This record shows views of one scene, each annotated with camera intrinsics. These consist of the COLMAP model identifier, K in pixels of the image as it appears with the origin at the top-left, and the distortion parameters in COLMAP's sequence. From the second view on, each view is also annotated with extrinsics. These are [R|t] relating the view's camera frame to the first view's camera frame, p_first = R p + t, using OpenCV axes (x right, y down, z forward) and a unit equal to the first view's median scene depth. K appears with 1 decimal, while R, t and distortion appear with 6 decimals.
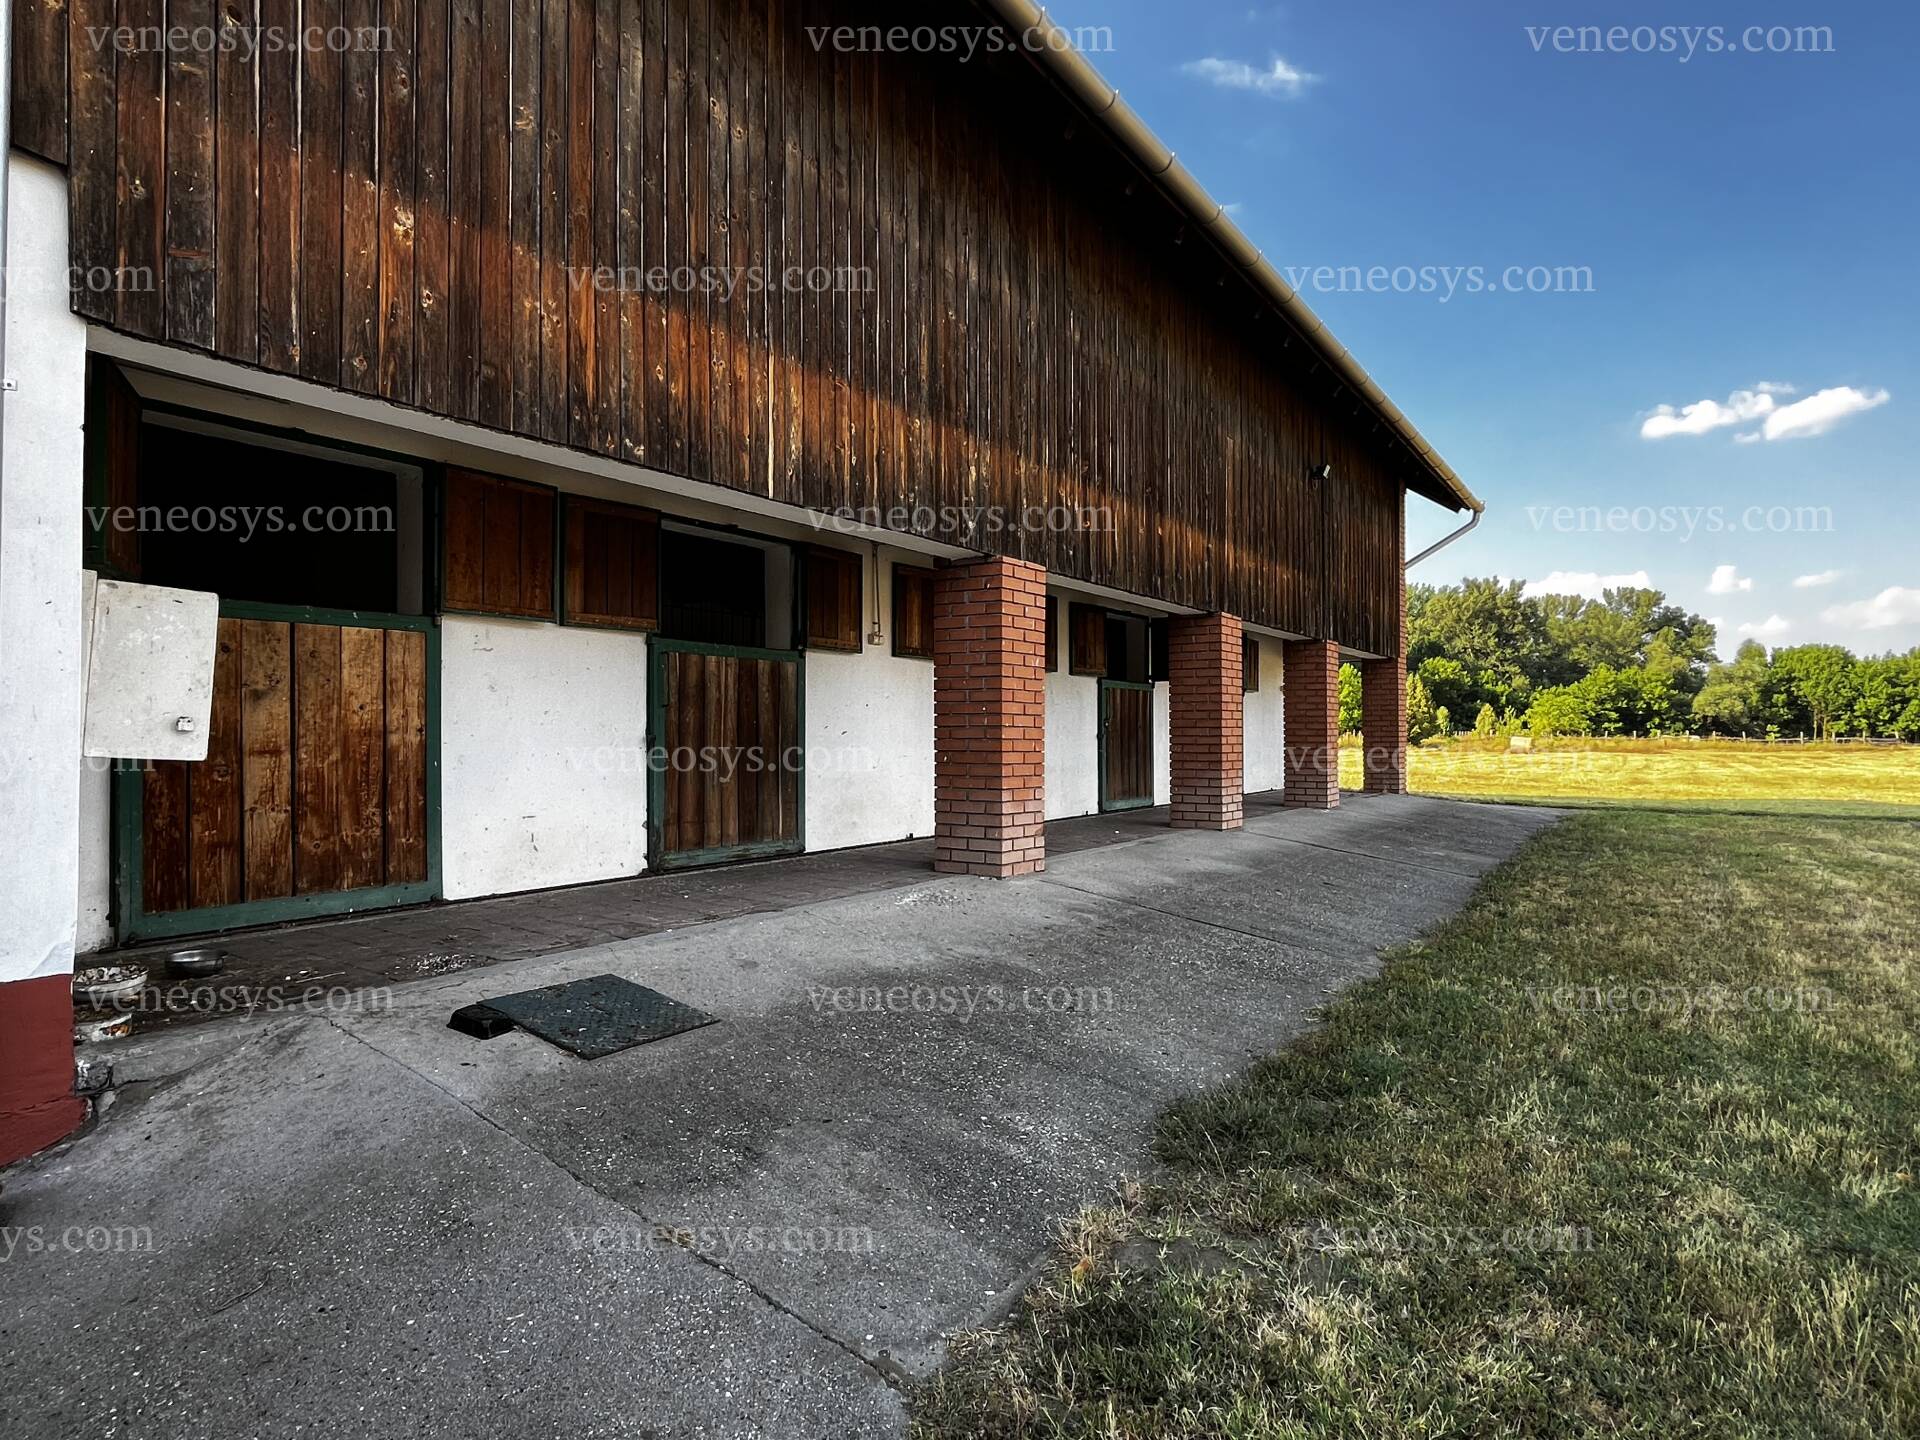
lens RADIAL K [[1079.8, 0, 963.9], [0, 1079.8, 720.3], [0, 0, 1]] dist [-0.002419, -0.000084]
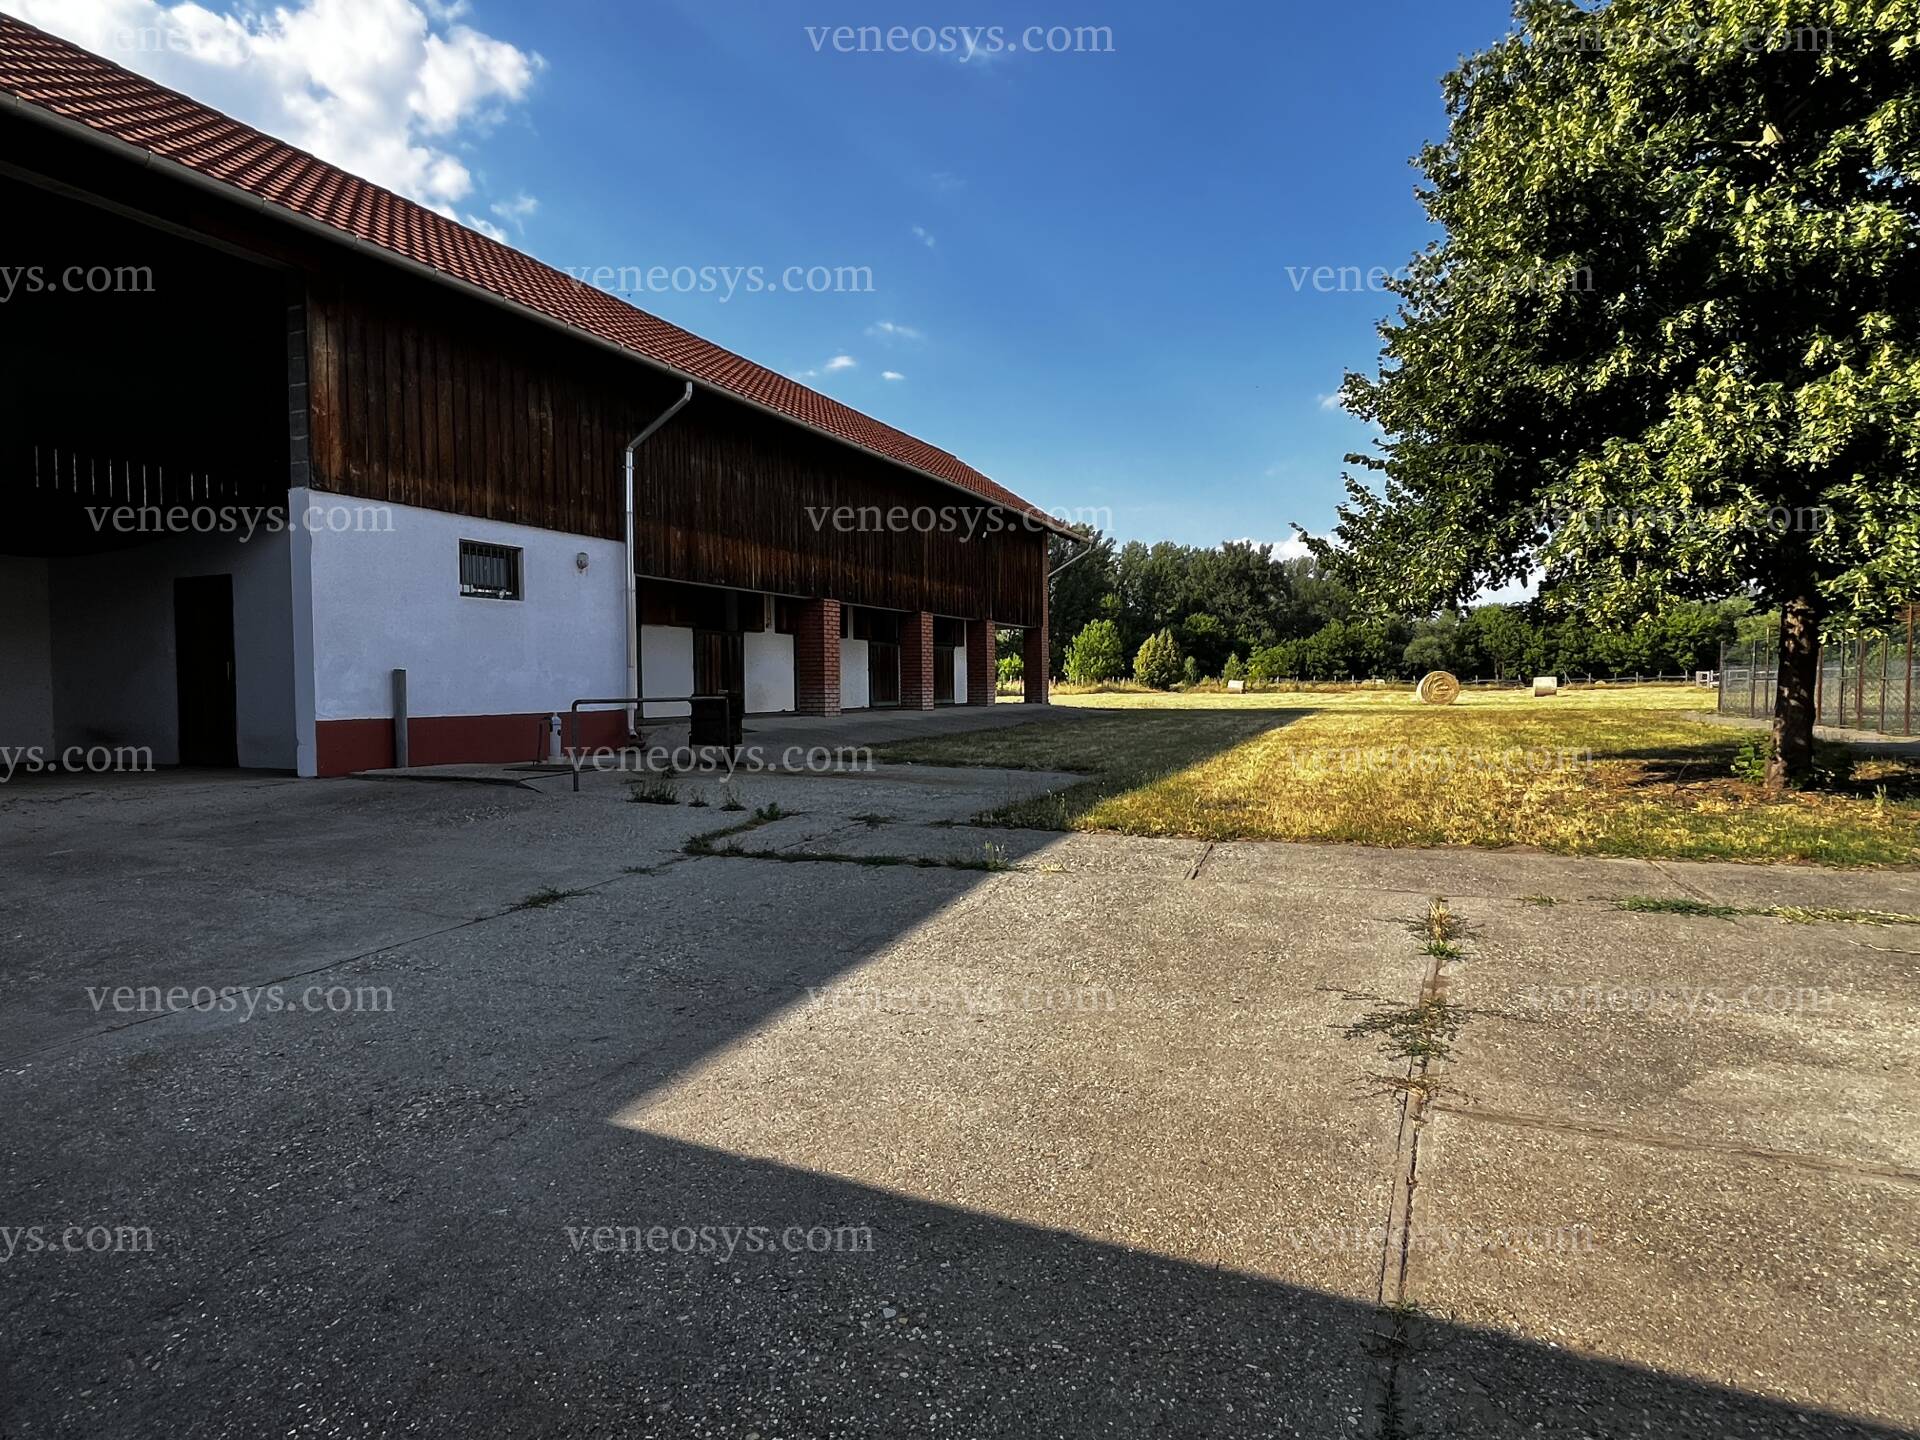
lens RADIAL K [[1079.8, 0, 964.1], [0, 1079.8, 712.5], [0, 0, 1]] dist [-0.002419, -0.000084]
pose [[0.984057, -0.012218, 0.177431, -0.006478], [0.005485, 0.999248, 0.038384, 0.002086], [-0.177766, -0.036799, 0.983384, -0.110770]]
